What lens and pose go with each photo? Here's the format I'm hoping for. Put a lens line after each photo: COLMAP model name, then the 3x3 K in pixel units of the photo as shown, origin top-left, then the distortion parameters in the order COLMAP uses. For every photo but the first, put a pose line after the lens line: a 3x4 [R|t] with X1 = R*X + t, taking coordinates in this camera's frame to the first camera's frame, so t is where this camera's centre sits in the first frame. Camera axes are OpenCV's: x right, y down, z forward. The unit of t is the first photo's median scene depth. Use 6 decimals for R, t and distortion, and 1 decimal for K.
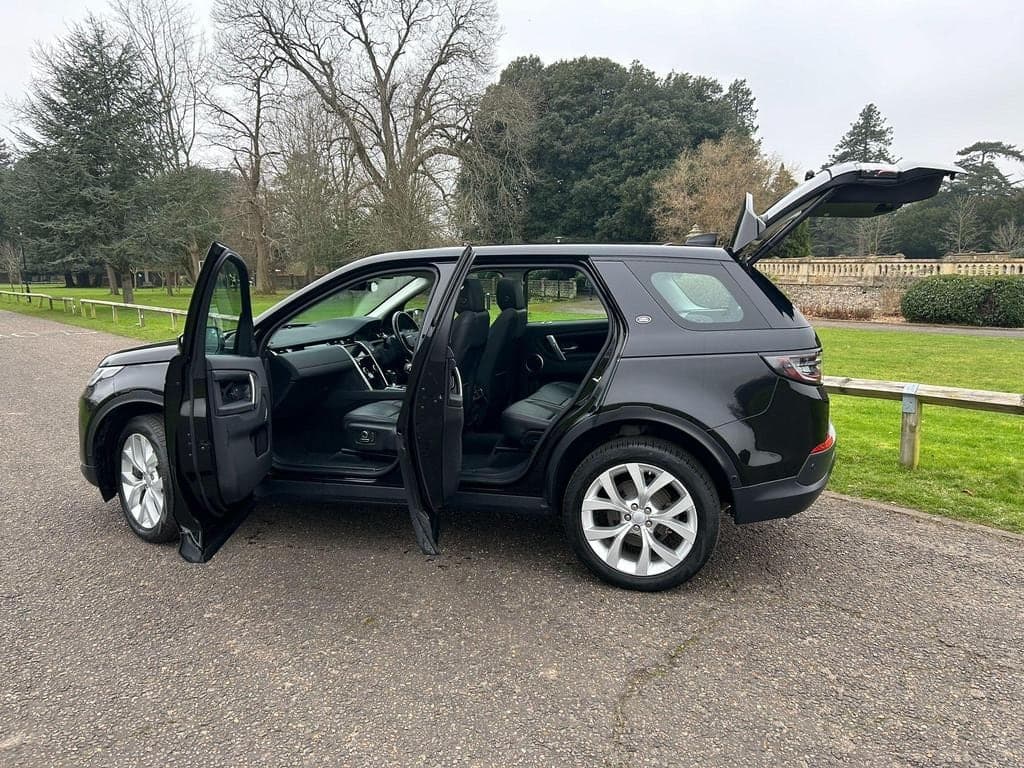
lens RADIAL K [[766.0, 0, 511.1], [0, 766.0, 382.0], [0, 0, 1]] dist [0.043523, -0.046579]
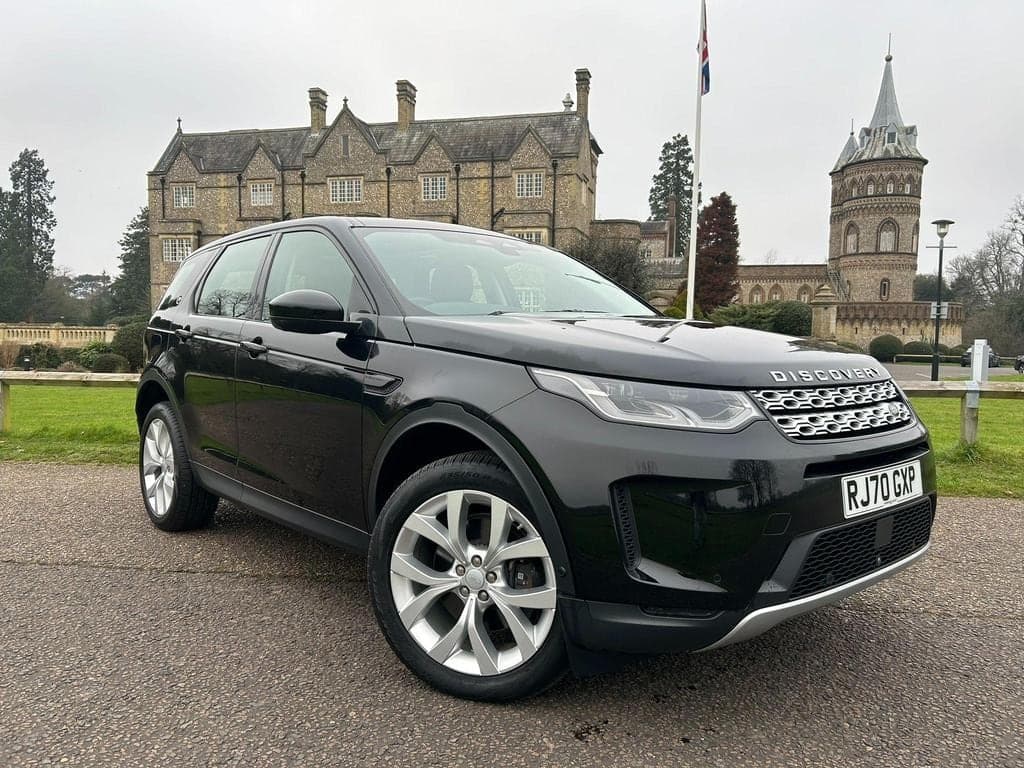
lens RADIAL K [[763.0, 0, 503.8], [0, 763.0, 382.3], [0, 0, 1]] dist [0.045072, -0.052580]
pose [[0.757385, -0.021718, 0.652607, 0.244229], [0.080585, 0.994915, -0.060414, 0.048735], [-0.647976, 0.098347, 0.755284, -0.309146]]
